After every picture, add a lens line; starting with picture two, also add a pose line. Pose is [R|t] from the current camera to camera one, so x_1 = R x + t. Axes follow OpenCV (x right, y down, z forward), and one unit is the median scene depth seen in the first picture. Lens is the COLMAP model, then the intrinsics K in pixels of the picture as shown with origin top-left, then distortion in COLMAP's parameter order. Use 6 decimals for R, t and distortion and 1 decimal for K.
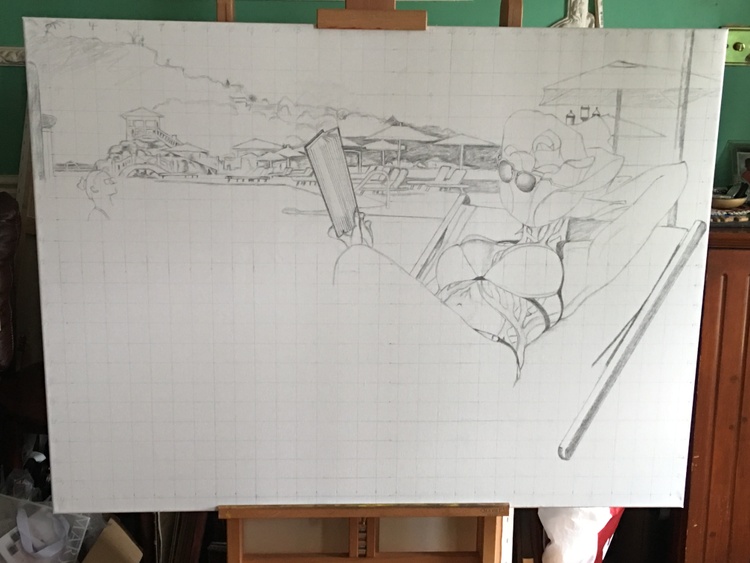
lens RADIAL K [[1041.8, 0, 376.6], [0, 1041.8, 280.9], [0, 0, 1]] dist [0.047160, 0.000000]
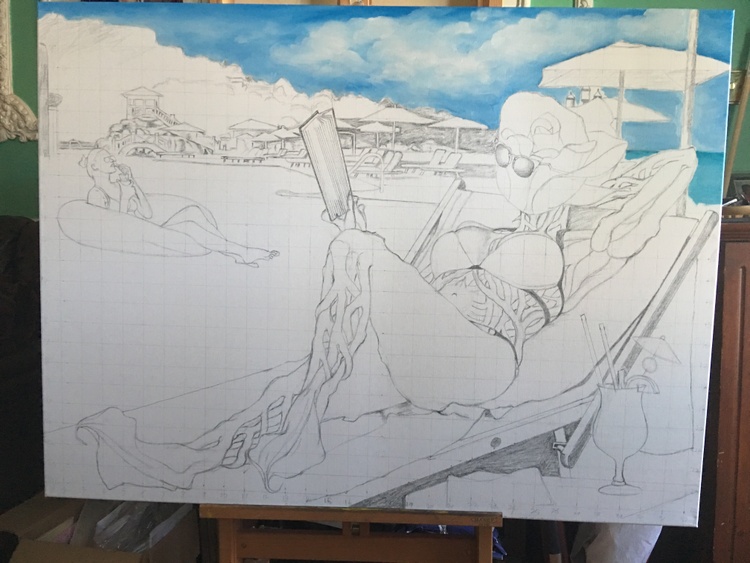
lens RADIAL K [[634.4, 0, 373.7], [0, 634.4, 277.3], [0, 0, 1]] dist [0.081812, -0.135241]
pose [[0.994859, 0.018553, -0.099552, 0.064986], [-0.034169, 0.986922, -0.157534, 0.106057], [0.095327, 0.160126, 0.982483, 0.417319]]
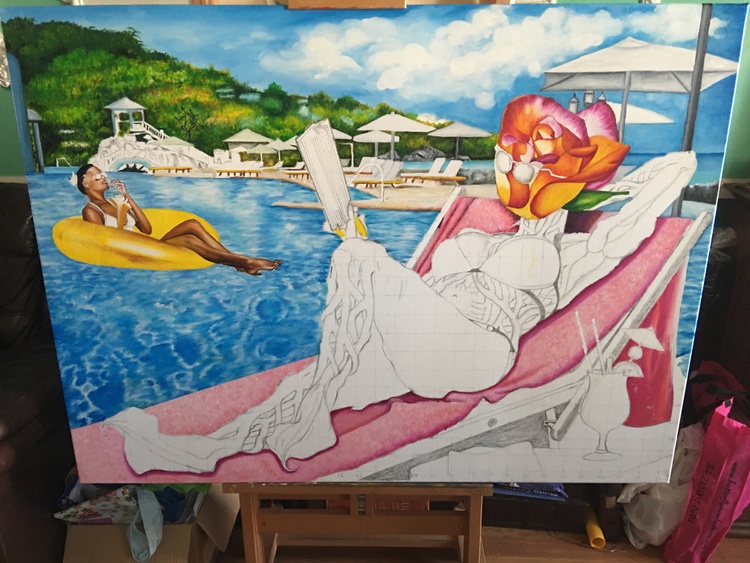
lens RADIAL K [[634.4, 0, 375.1], [0, 634.4, 278.9], [0, 0, 1]] dist [0.081812, -0.135241]
pose [[0.998051, 0.000666, -0.062404, 0.042023], [0.004330, 0.996794, 0.079890, -0.044553], [0.062257, -0.080005, 0.994848, 0.393825]]
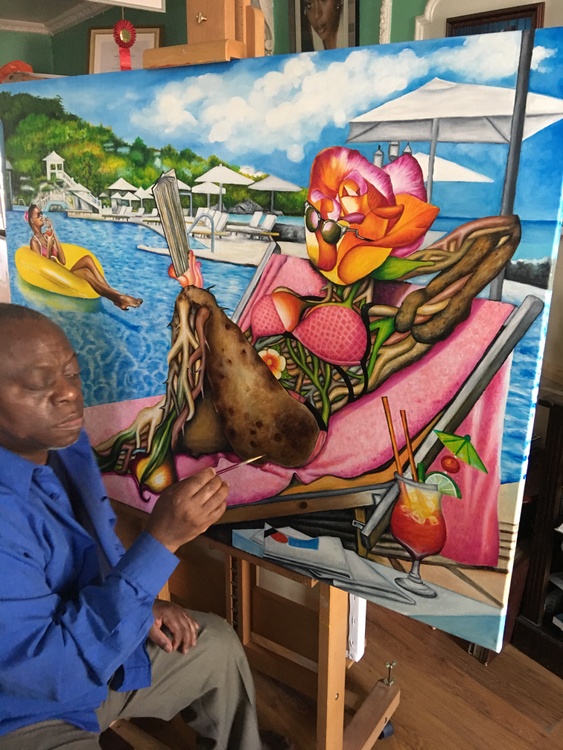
lens RADIAL K [[634.4, 0, 283.9], [0, 634.4, 374.1], [0, 0, 1]] dist [0.081812, -0.135241]
pose [[0.805435, 0.168729, -0.568159, 0.444834], [-0.165810, 0.984491, 0.057313, 0.001209], [0.569018, 0.048044, 0.820921, 0.529924]]
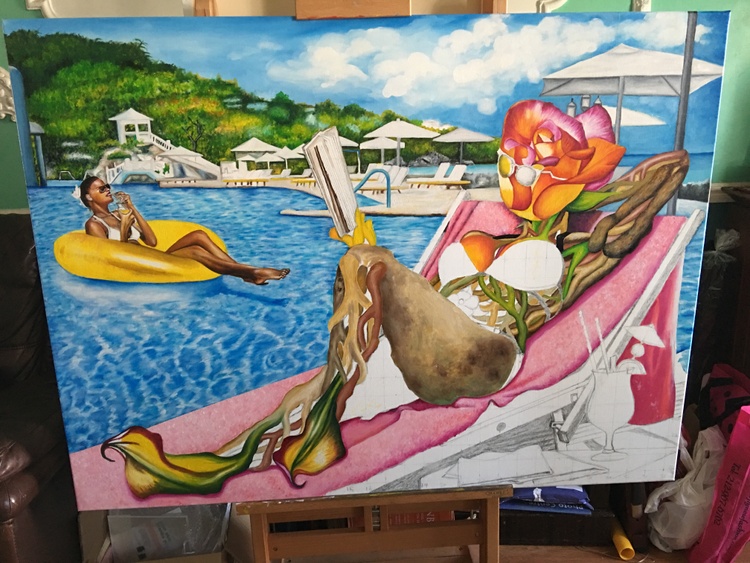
lens RADIAL K [[634.4, 0, 374.5], [0, 634.4, 277.5], [0, 0, 1]] dist [0.081812, -0.135241]
pose [[0.999414, -0.034090, -0.003108, -0.003095], [0.034154, 0.999142, 0.023411, -0.016869], [0.002307, -0.023503, 0.999721, 0.388281]]
